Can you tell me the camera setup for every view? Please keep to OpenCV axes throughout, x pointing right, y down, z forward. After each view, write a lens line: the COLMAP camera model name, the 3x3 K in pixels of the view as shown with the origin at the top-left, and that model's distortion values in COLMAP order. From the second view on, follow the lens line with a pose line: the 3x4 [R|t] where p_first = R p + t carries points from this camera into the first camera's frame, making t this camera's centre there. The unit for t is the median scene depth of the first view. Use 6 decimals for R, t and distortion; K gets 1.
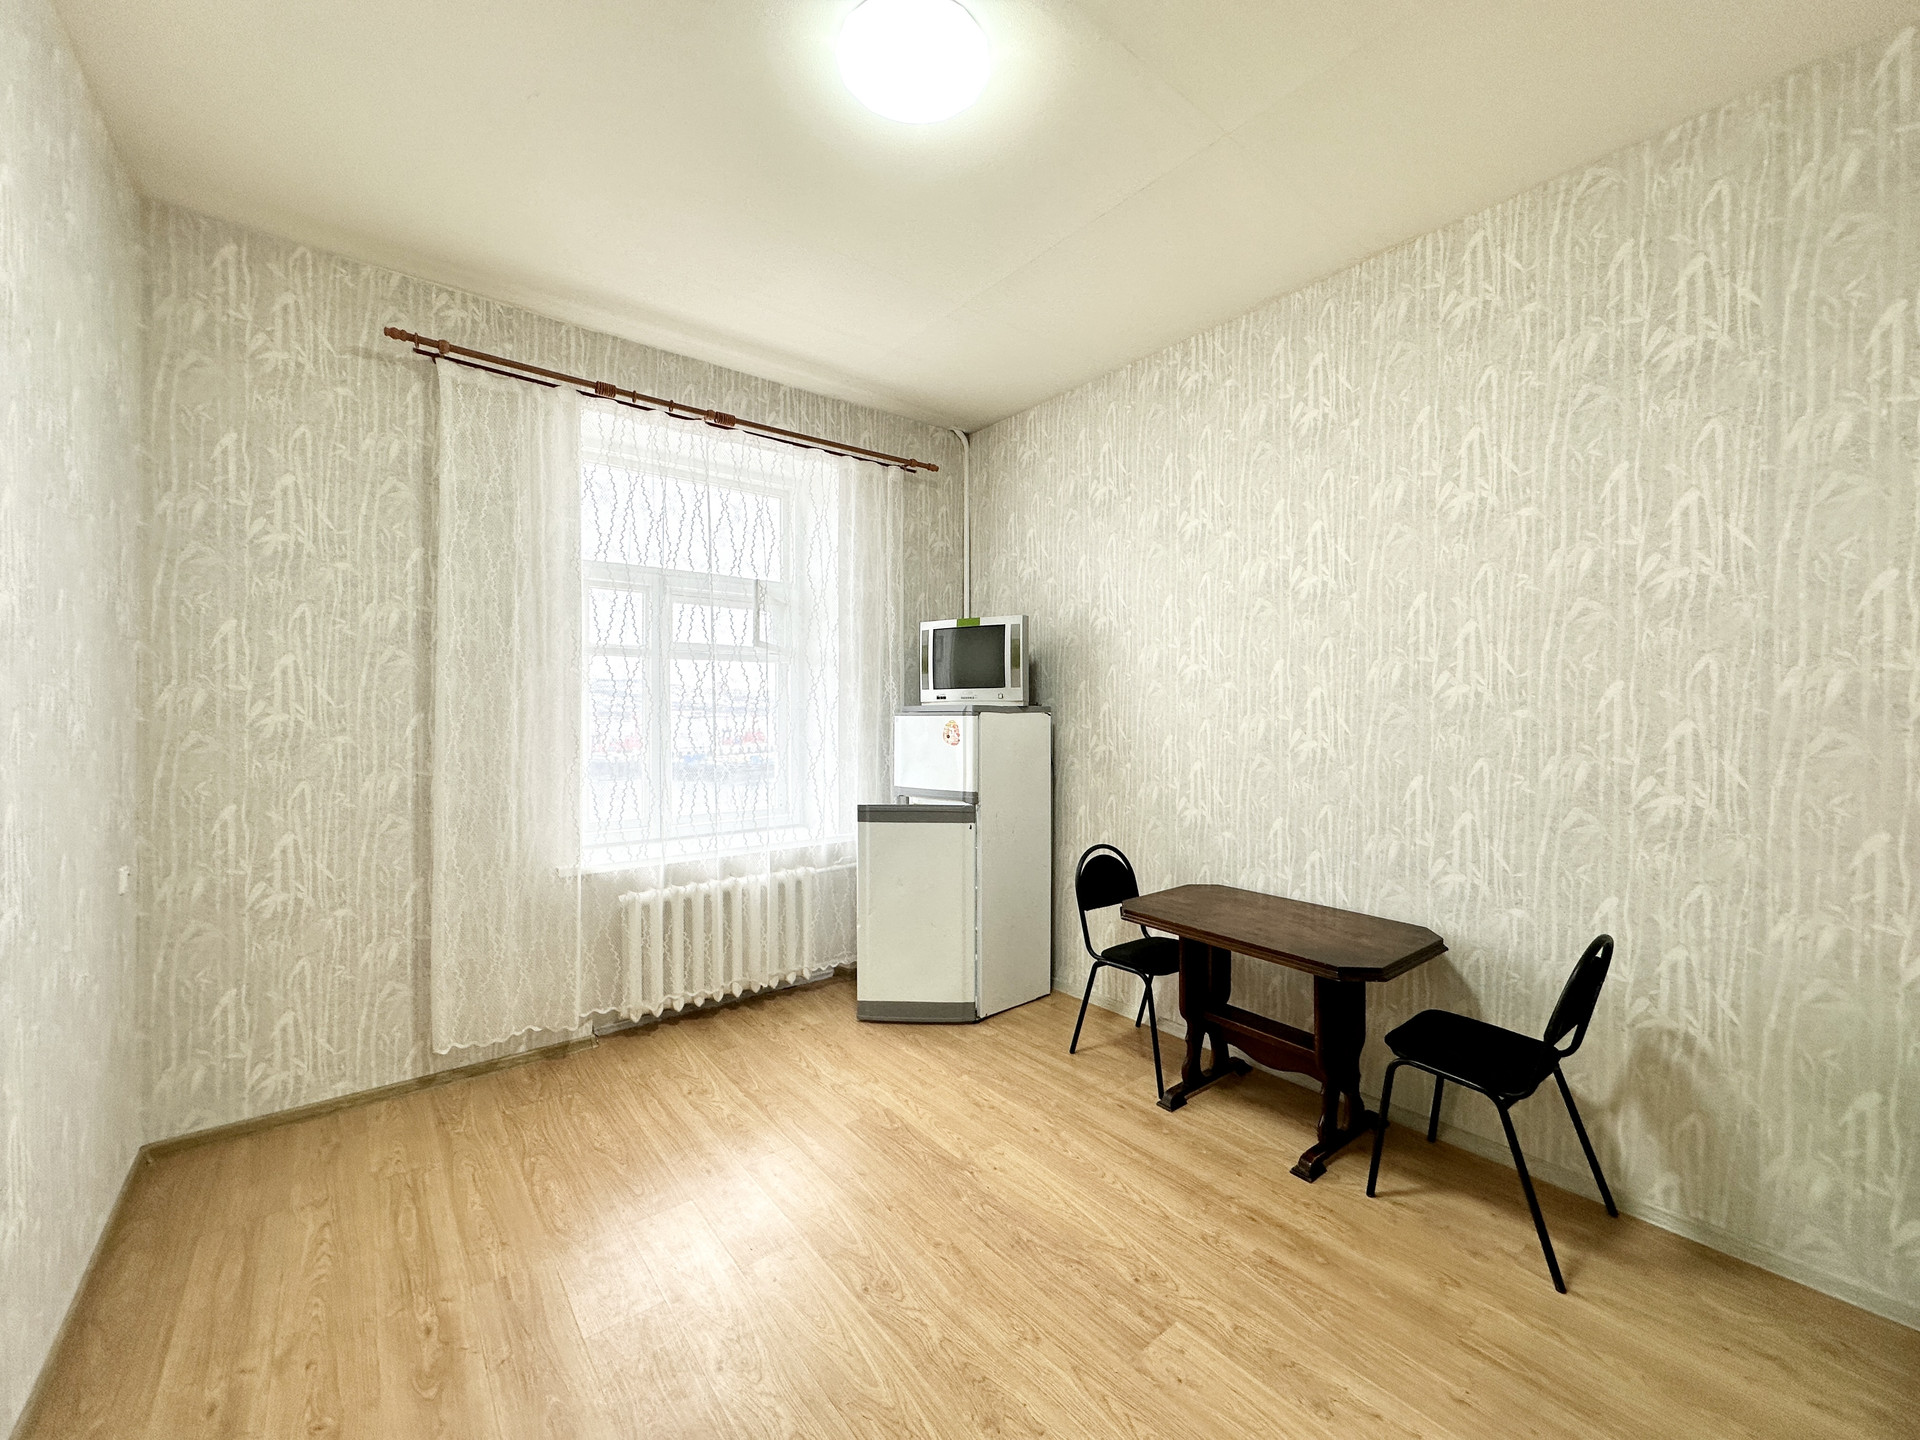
lens RADIAL K [[768.1, 0, 960.0], [0, 768.1, 720.0], [0, 0, 1]] dist [-0.000677, -0.000267]
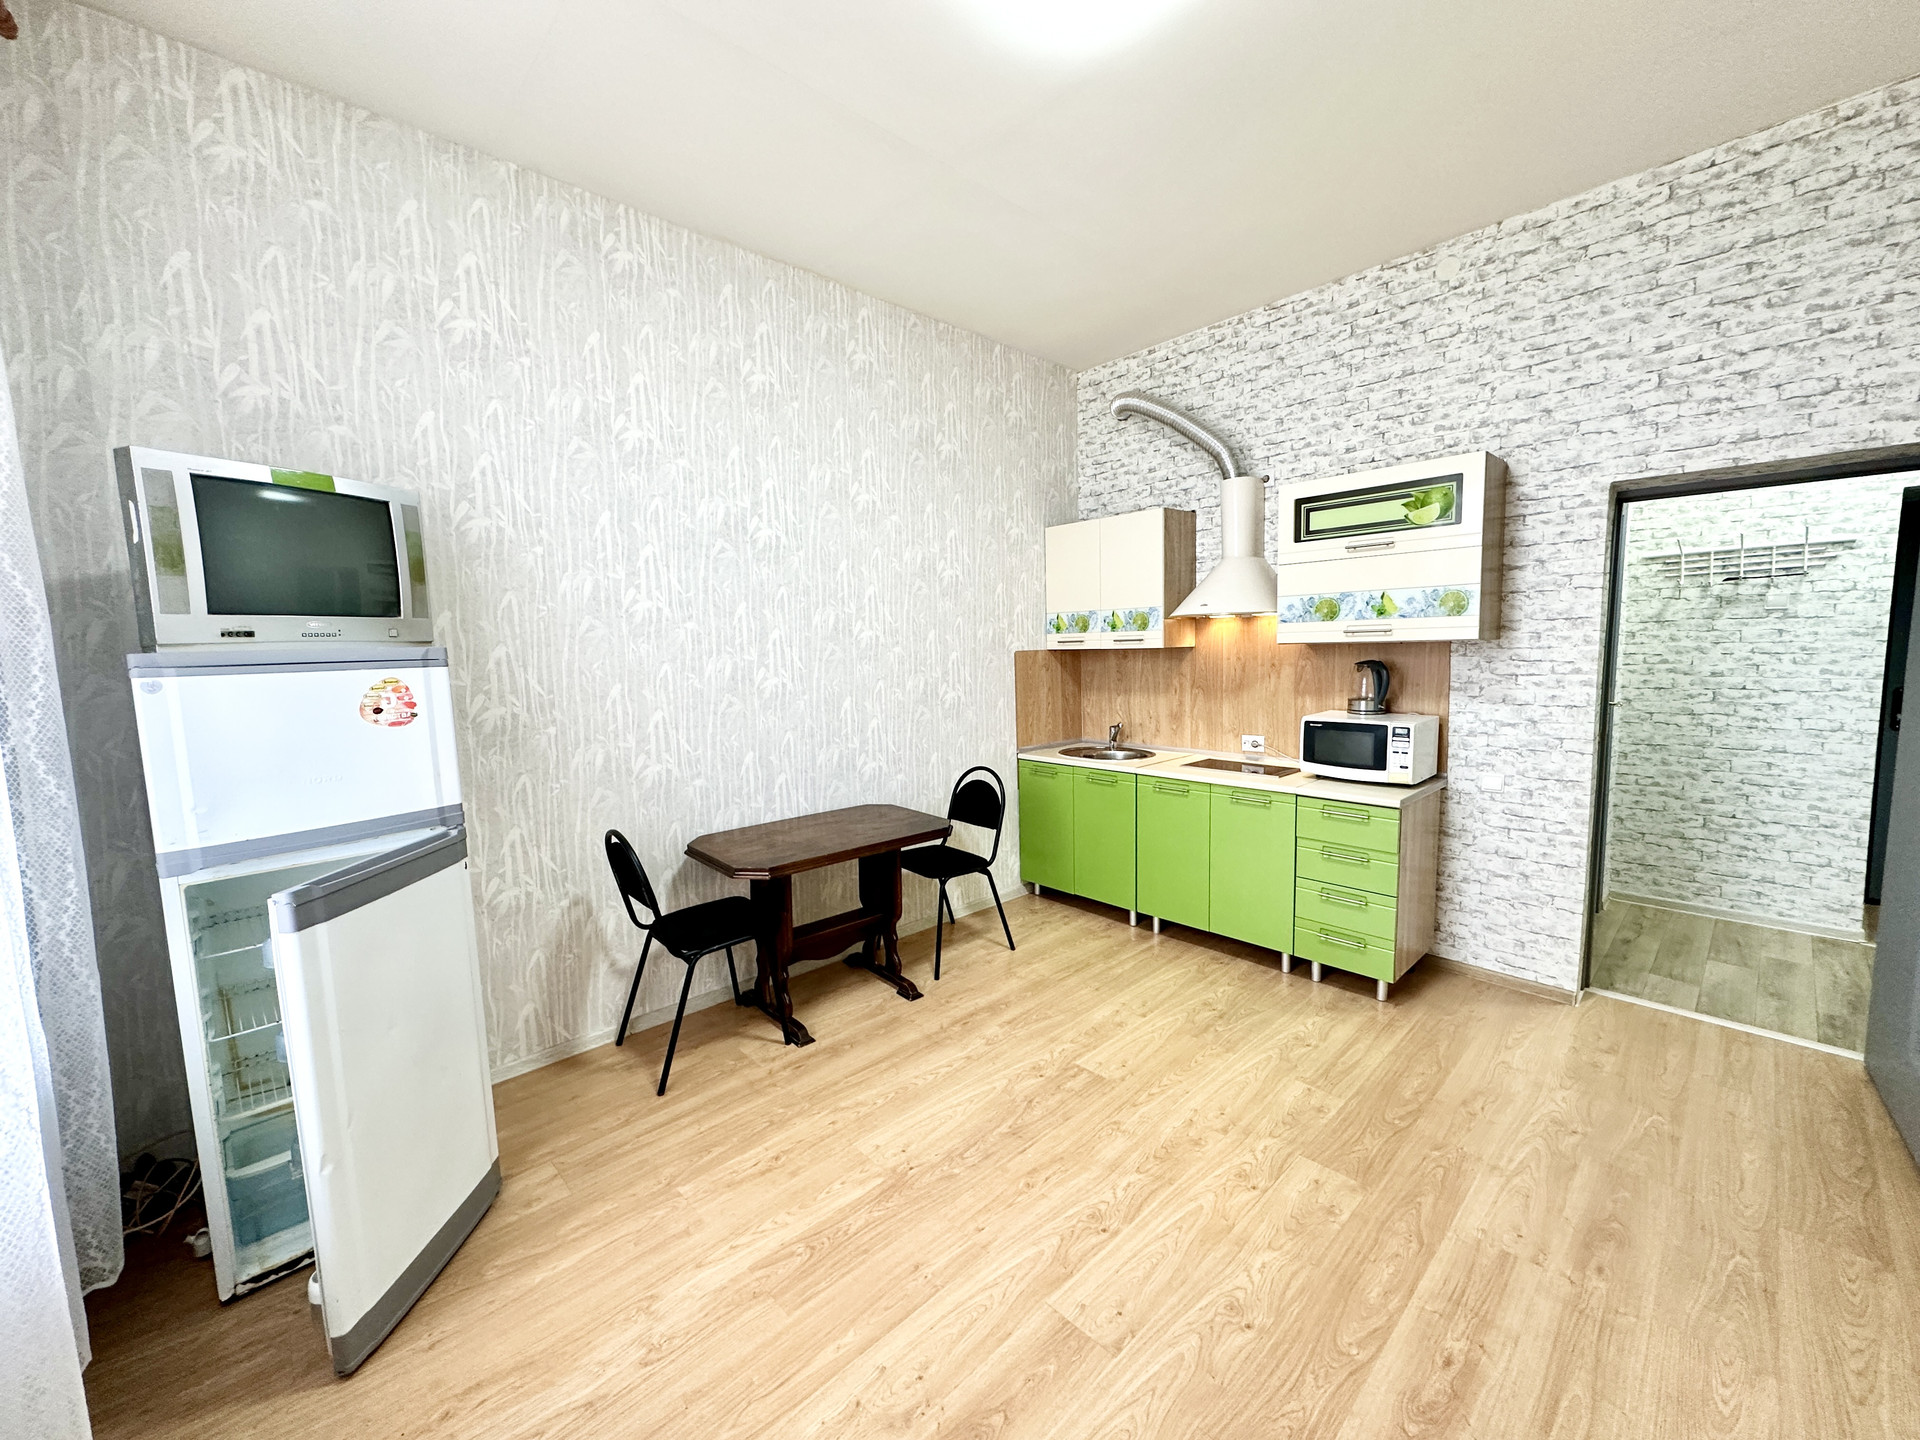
lens RADIAL K [[768.1, 0, 960.0], [0, 768.1, 720.0], [0, 0, 1]] dist [-0.000677, -0.000267]
pose [[-0.087115, -0.091135, 0.992021, -0.706323], [0.038858, 0.994738, 0.094797, -0.007395], [-0.995440, 0.046806, -0.083116, 0.851470]]
